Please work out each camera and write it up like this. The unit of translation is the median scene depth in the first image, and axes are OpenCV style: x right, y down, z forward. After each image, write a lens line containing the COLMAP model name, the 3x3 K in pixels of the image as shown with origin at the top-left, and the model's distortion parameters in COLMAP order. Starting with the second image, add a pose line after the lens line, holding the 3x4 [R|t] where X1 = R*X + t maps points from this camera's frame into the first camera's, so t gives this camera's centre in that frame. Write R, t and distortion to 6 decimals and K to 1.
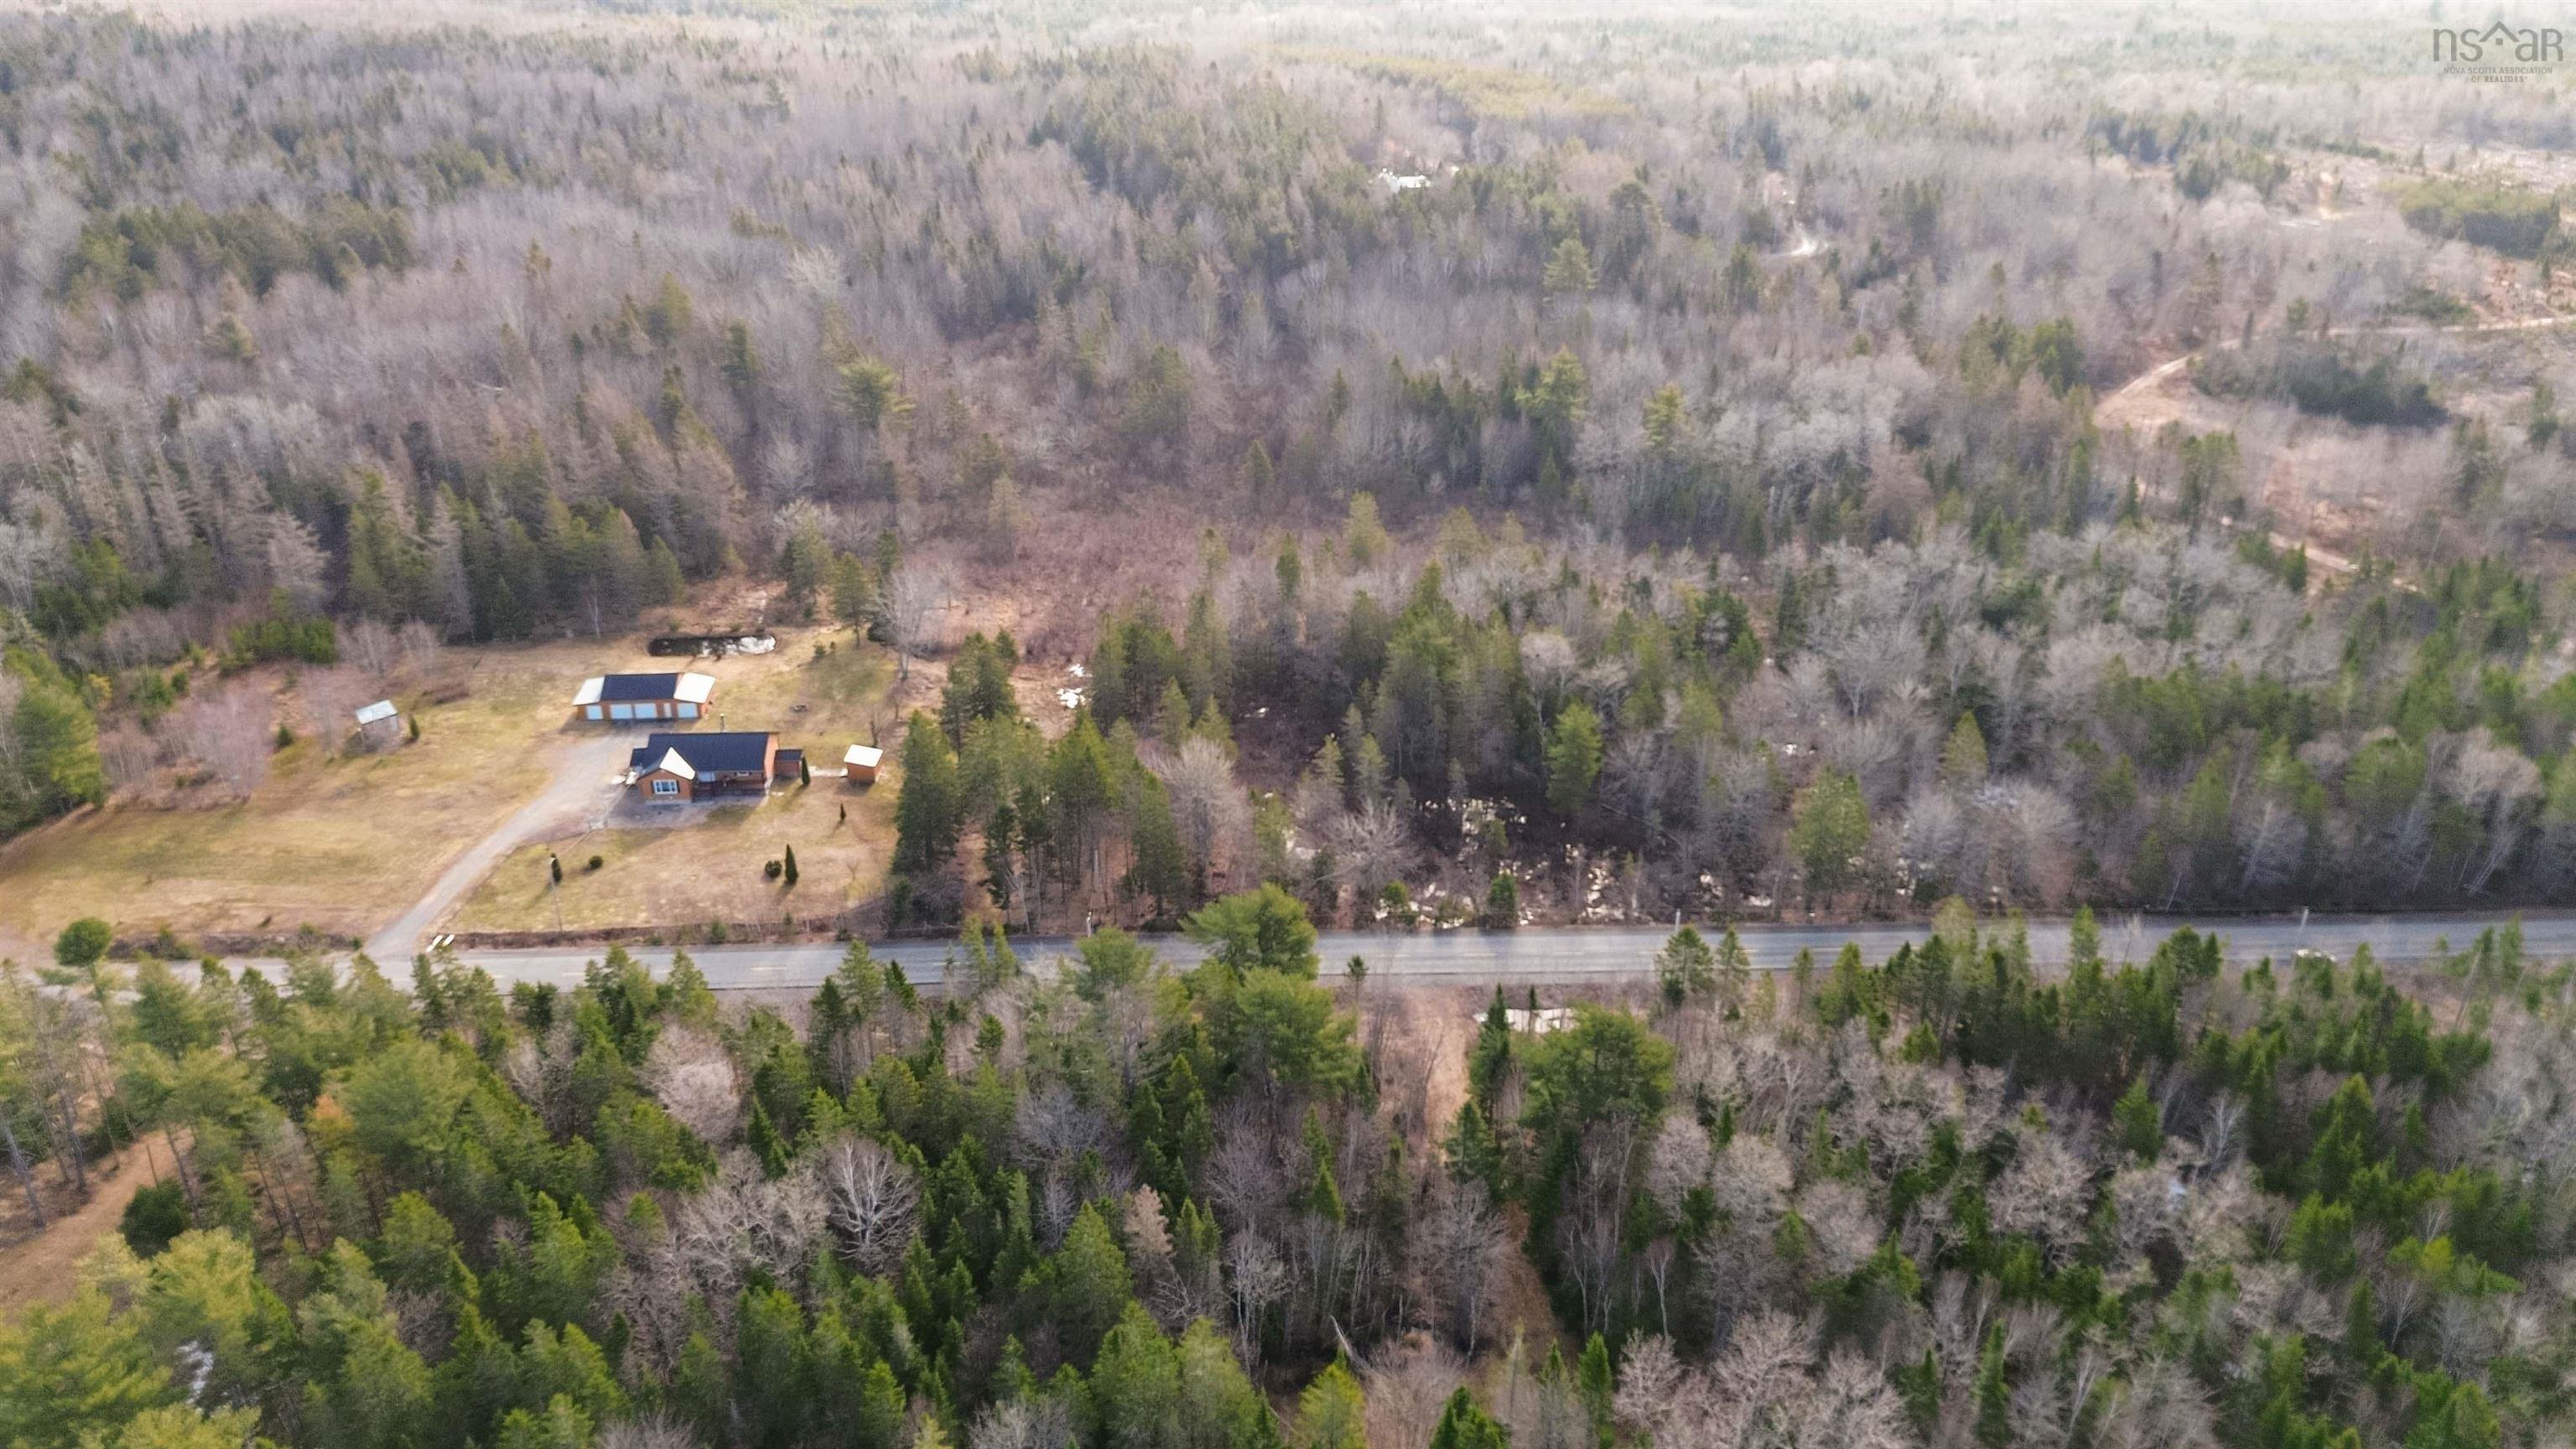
lens RADIAL K [[1834.1, 0, 1282.1], [0, 1834.1, 722.3], [0, 0, 1]] dist [0.066077, -0.064531]
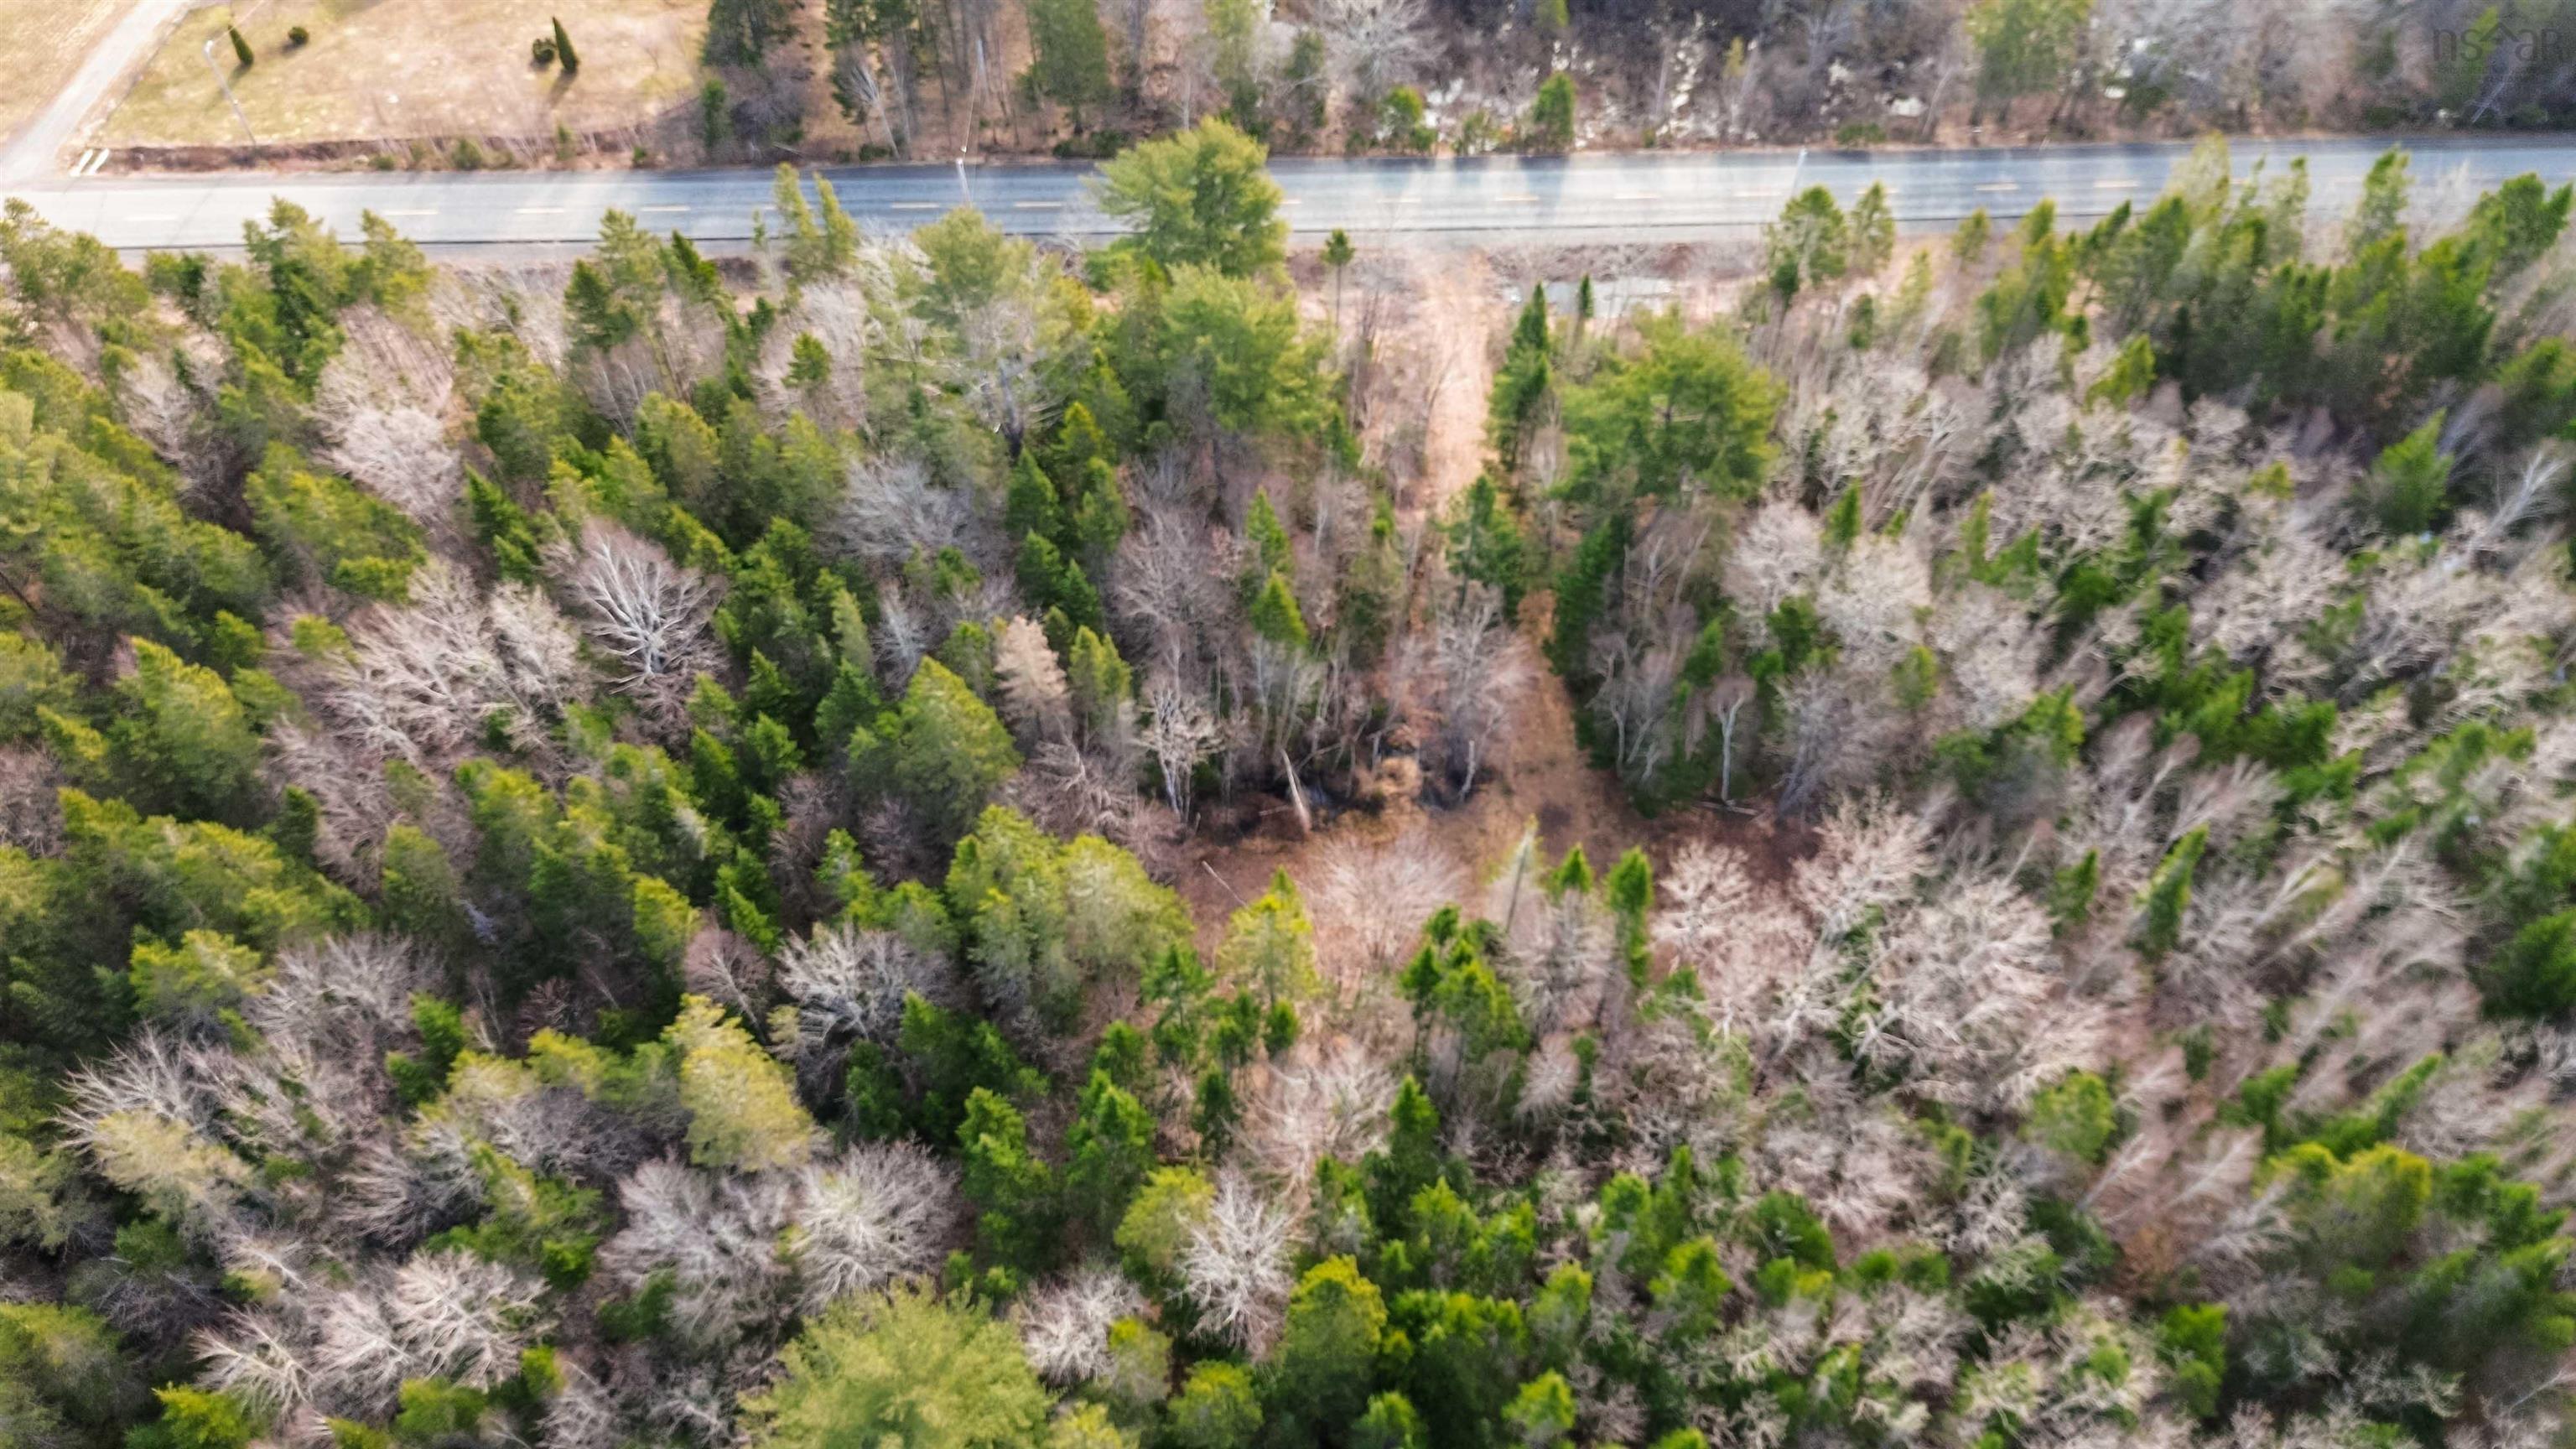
lens RADIAL K [[1834.1, 0, 1286.9], [0, 1834.1, 738.0], [0, 0, 1]] dist [0.066077, -0.064531]
pose [[0.999914, 0.009576, -0.009005, 0.031021], [-0.004197, 0.881792, 0.471620, -0.035975], [0.012457, -0.471542, 0.881756, 0.309057]]
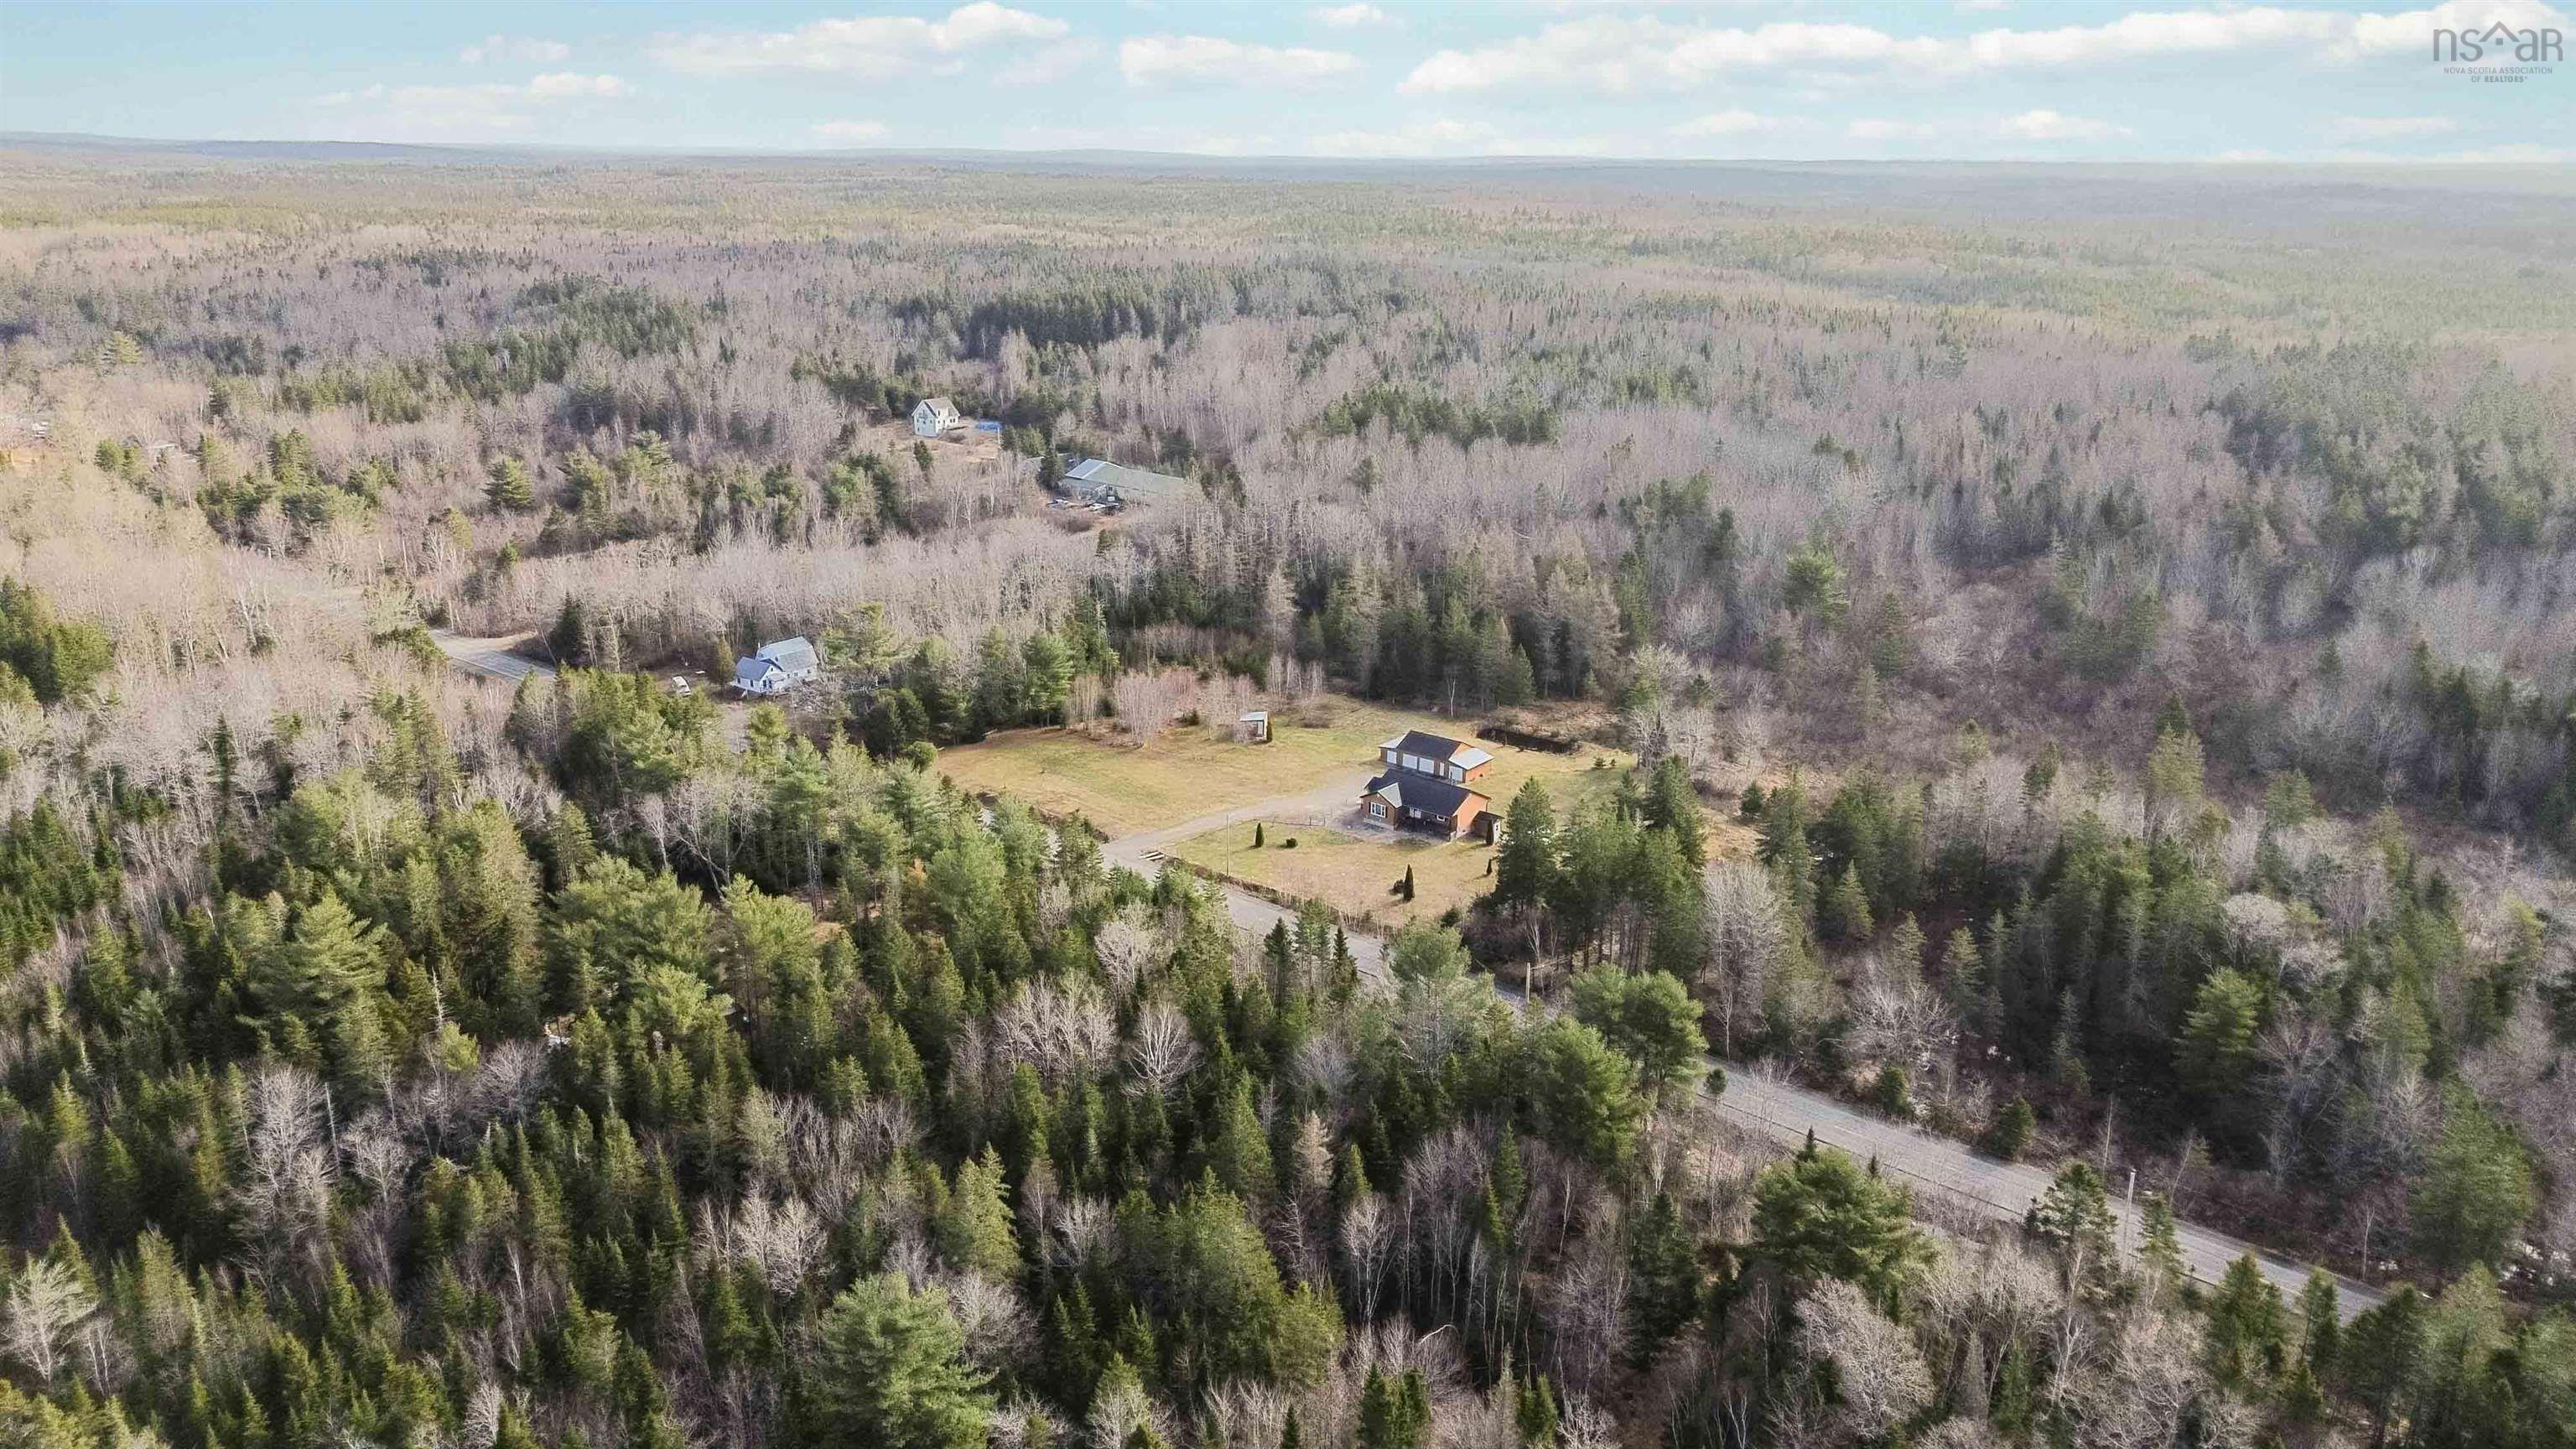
lens RADIAL K [[1834.1, 0, 1297.3], [0, 1834.1, 703.6], [0, 0, 1]] dist [0.066077, -0.064531]
pose [[0.740746, 0.194413, -0.643039, 0.508598], [-0.306036, 0.949772, -0.065388, 0.087552], [0.598028, 0.245229, 0.763036, 0.082872]]
